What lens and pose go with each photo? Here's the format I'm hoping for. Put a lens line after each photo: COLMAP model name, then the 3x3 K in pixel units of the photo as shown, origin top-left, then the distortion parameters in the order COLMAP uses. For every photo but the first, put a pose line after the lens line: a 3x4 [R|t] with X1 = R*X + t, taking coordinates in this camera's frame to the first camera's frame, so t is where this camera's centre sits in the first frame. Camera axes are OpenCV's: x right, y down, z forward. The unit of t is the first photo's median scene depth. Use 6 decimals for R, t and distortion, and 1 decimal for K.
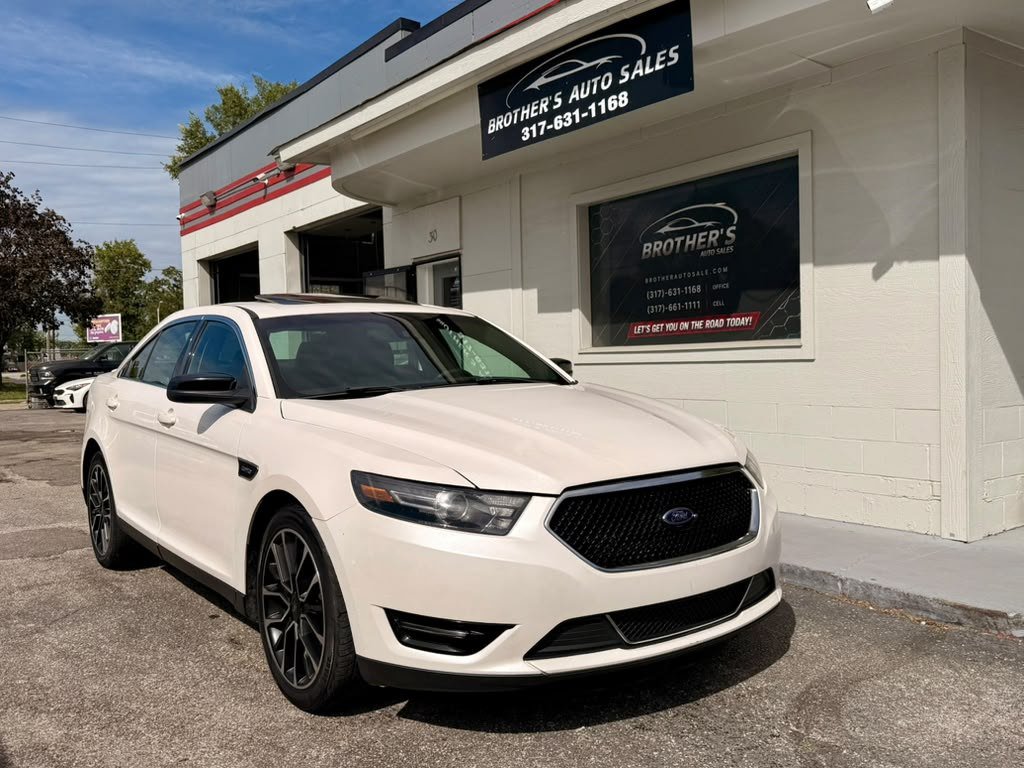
lens RADIAL K [[897.4, 0, 506.2], [0, 897.4, 386.7], [0, 0, 1]] dist [0.113905, -0.220197]
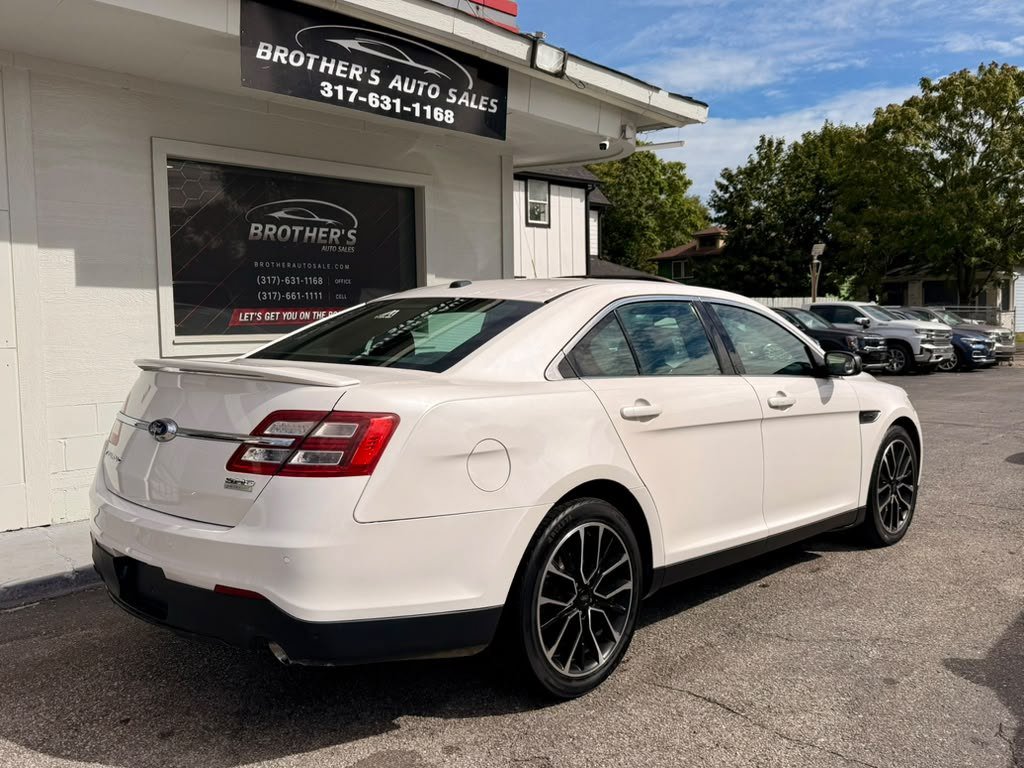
lens RADIAL K [[897.4, 0, 509.1], [0, 897.4, 384.0], [0, 0, 1]] dist [0.113905, -0.220197]
pose [[-0.171860, -0.044046, 0.984136, -0.903174], [0.047513, 0.997467, 0.052940, -0.035452], [-0.983975, 0.055858, -0.169332, 1.014165]]
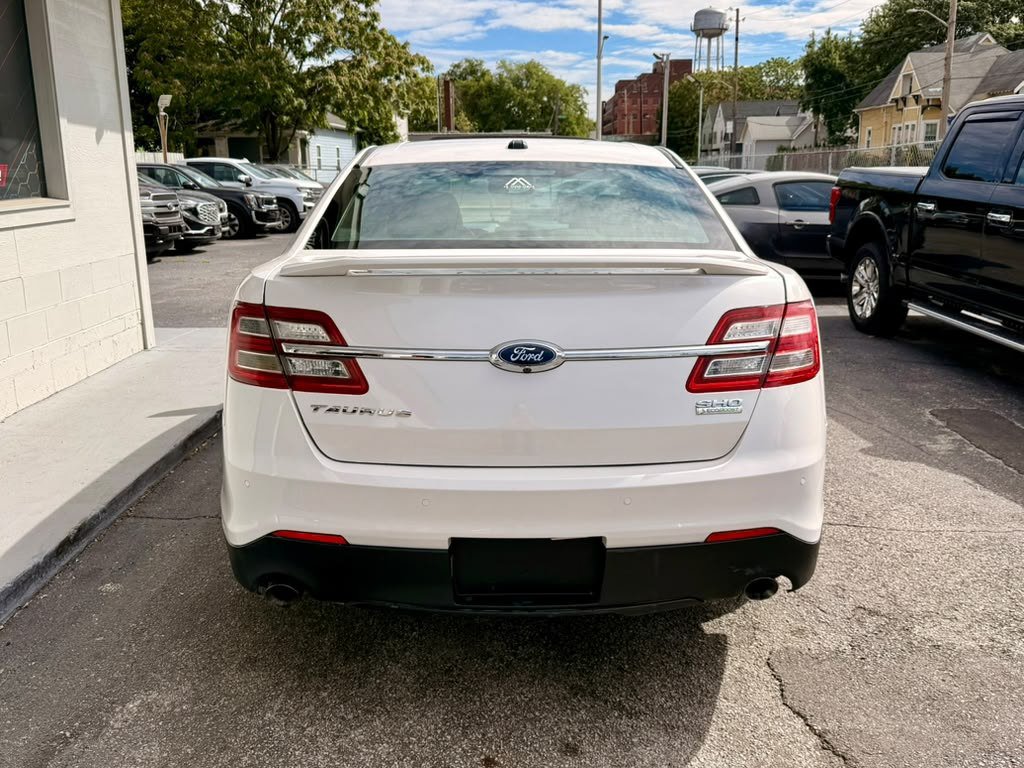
lens RADIAL K [[897.4, 0, 514.1], [0, 897.4, 379.9], [0, 0, 1]] dist [0.113905, -0.220197]
pose [[-0.813677, -0.100682, 0.572532, -0.578985], [0.048996, 0.969505, 0.240124, -0.067928], [-0.579249, 0.223435, -0.783931, 1.394280]]
